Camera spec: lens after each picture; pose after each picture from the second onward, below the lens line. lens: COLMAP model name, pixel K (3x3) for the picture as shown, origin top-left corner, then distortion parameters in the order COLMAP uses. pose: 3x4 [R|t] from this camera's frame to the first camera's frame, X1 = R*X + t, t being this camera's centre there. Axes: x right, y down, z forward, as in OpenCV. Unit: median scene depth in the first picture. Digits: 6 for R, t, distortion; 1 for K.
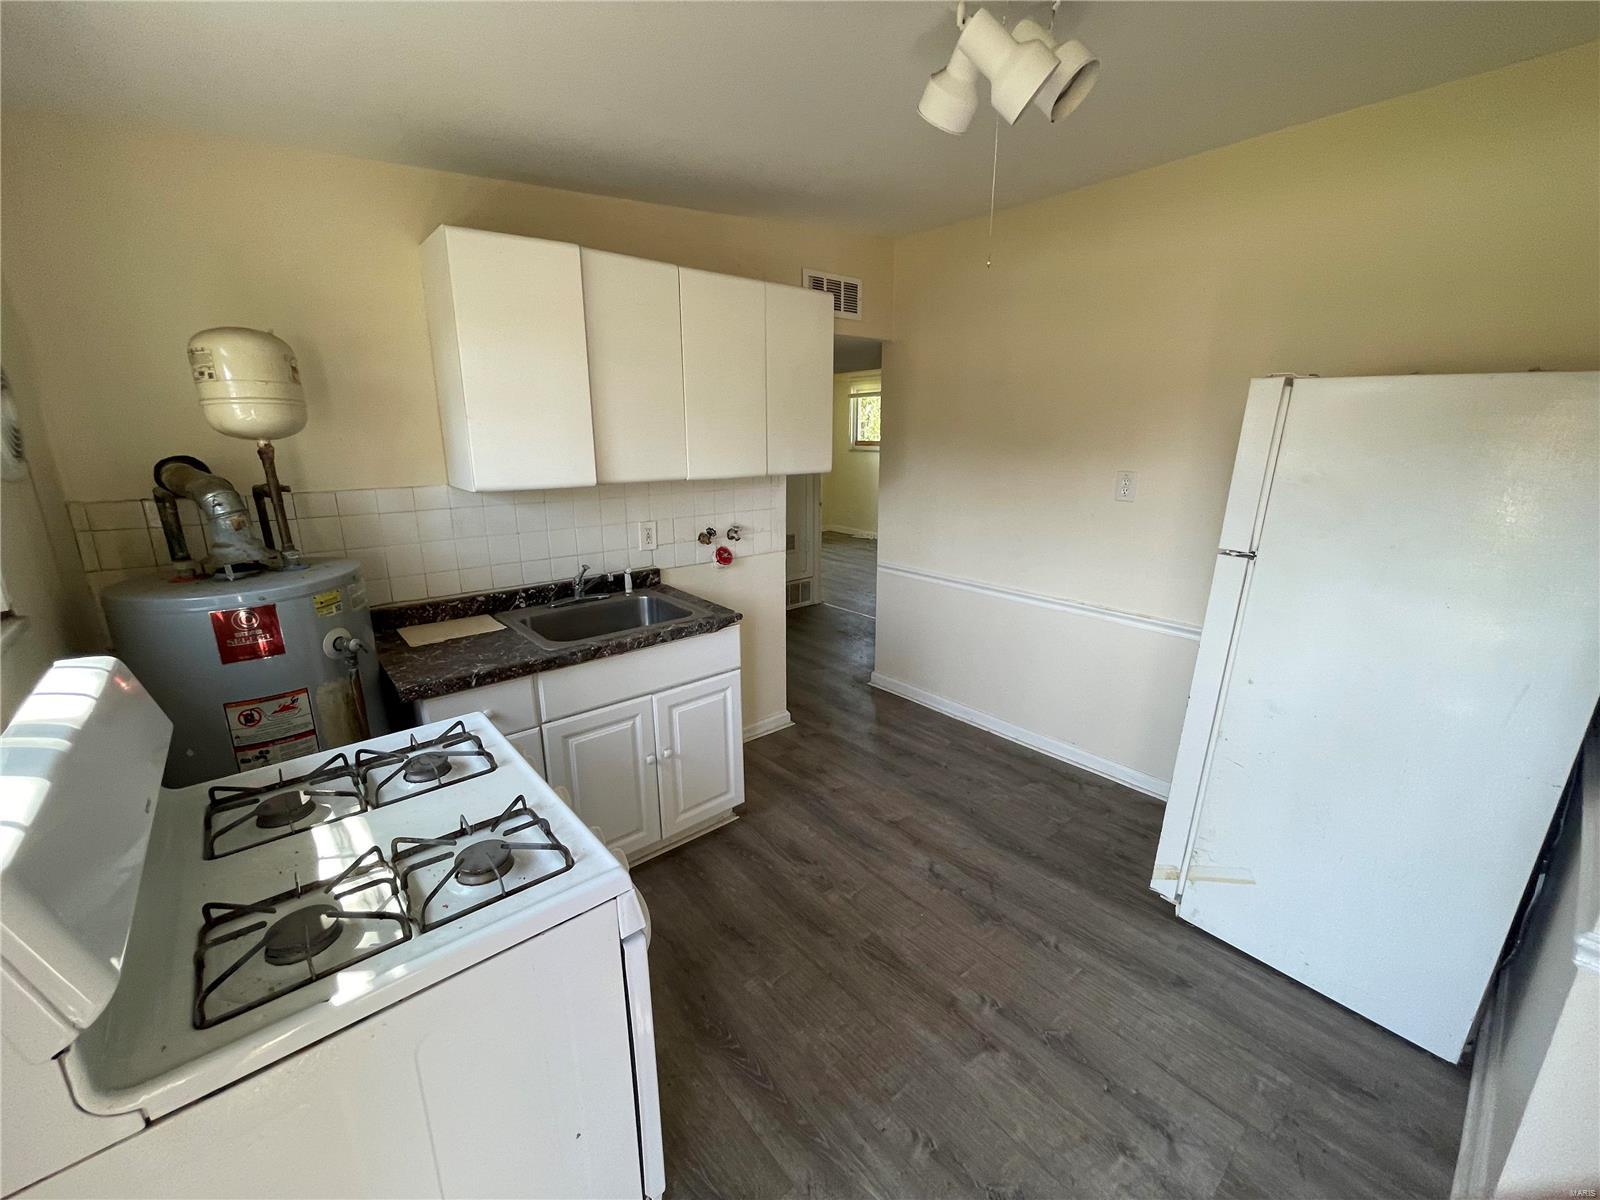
lens RADIAL K [[643.8, 0, 793.7], [0, 643.8, 604.0], [0, 0, 1]] dist [0.001642, 0.000248]
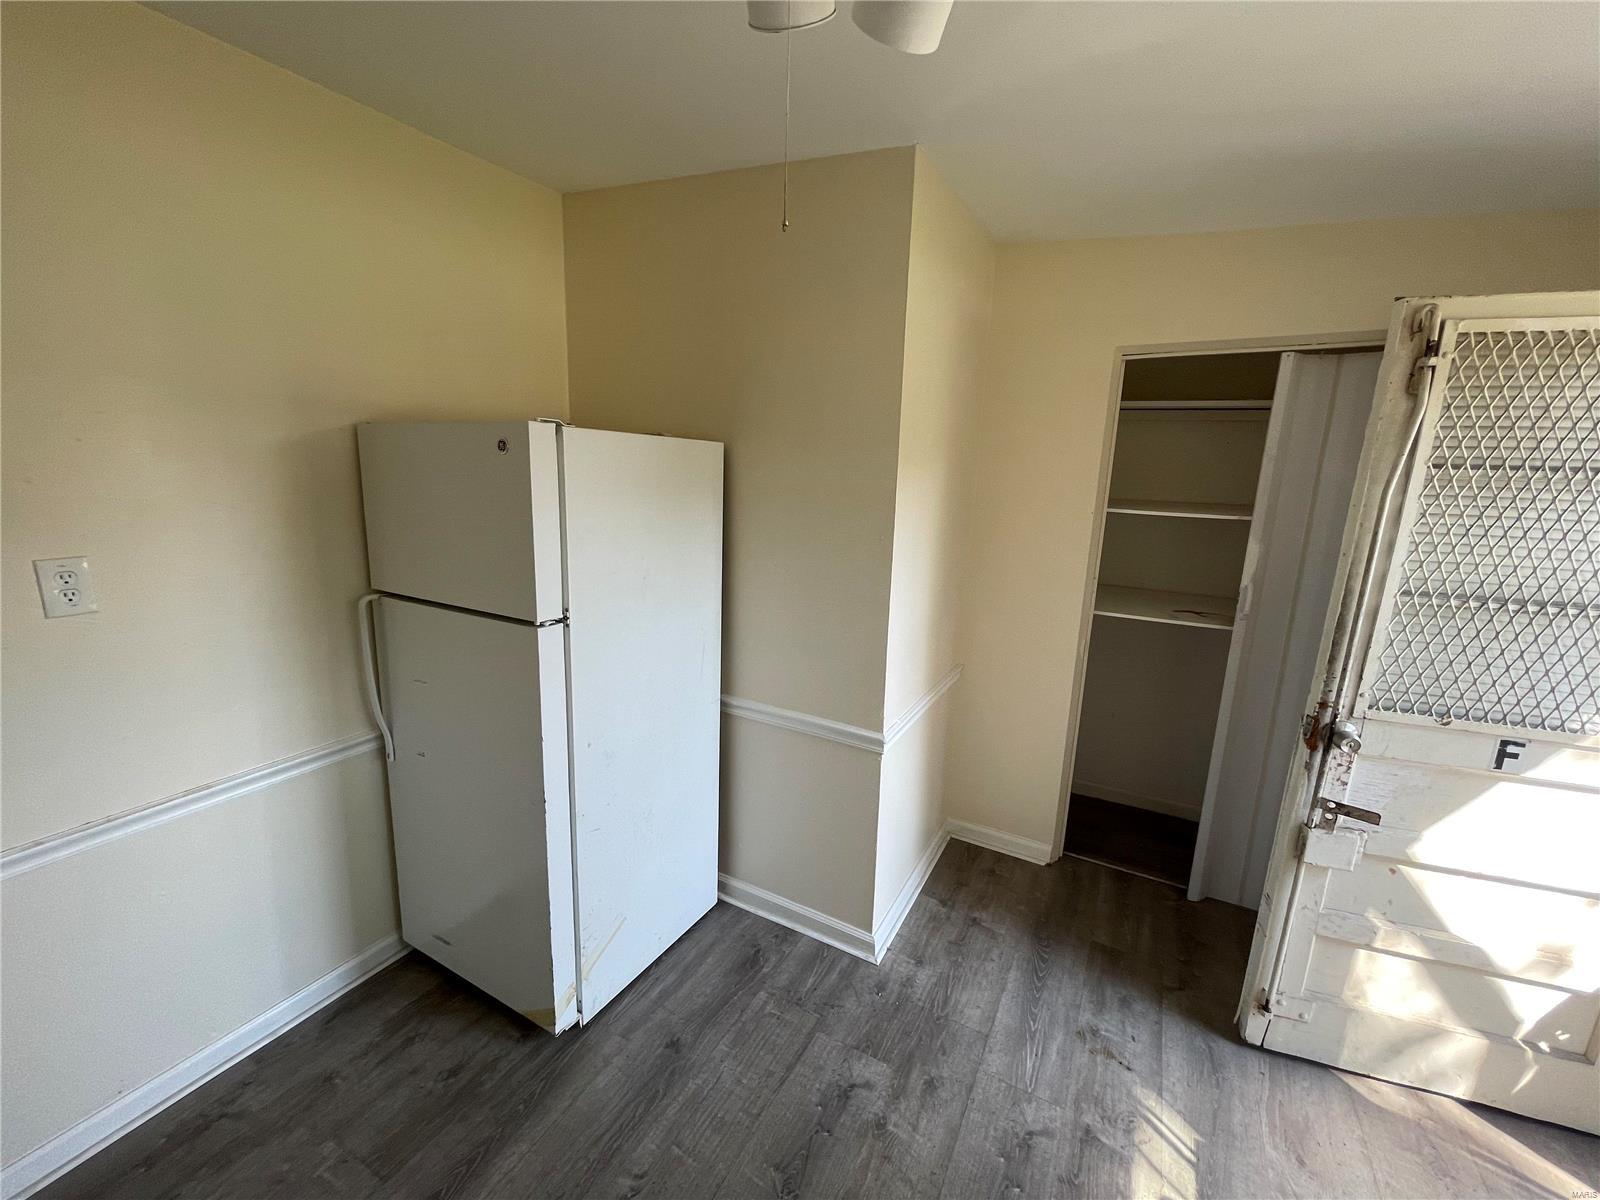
lens RADIAL K [[643.8, 0, 794.7], [0, 643.8, 604.1], [0, 0, 1]] dist [0.001642, 0.000248]
pose [[-0.348592, -0.220266, 0.911025, -0.197373], [0.221422, 0.925128, 0.308400, -0.283892], [-0.910745, 0.309227, -0.273720, 0.900339]]
